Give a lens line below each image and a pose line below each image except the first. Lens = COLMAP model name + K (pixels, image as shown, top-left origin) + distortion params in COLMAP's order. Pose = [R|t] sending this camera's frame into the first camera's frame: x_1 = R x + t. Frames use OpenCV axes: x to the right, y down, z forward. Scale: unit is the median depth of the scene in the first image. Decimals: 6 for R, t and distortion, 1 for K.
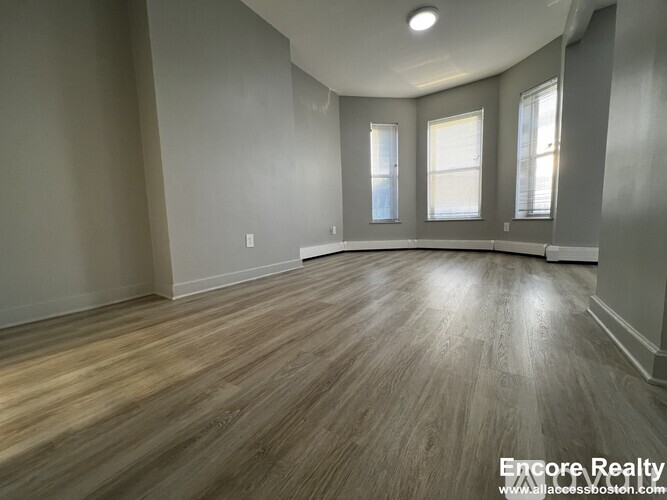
lens RADIAL K [[265.1, 0, 333.2], [0, 265.1, 248.0], [0, 0, 1]] dist [-0.001807, 0.000111]
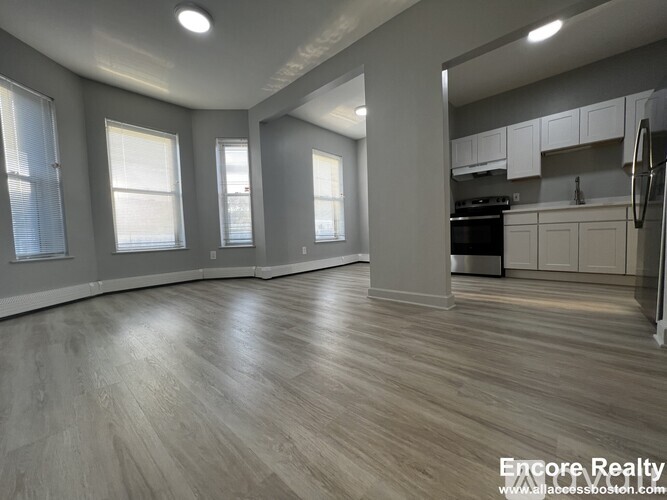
lens RADIAL K [[265.1, 0, 333.2], [0, 265.1, 248.0], [0, 0, 1]] dist [-0.001807, 0.000111]
pose [[0.161035, -0.024788, 0.986637, -0.392241], [0.131781, 0.991273, 0.003395, -0.060539], [-0.978111, 0.129473, 0.162896, 0.442662]]
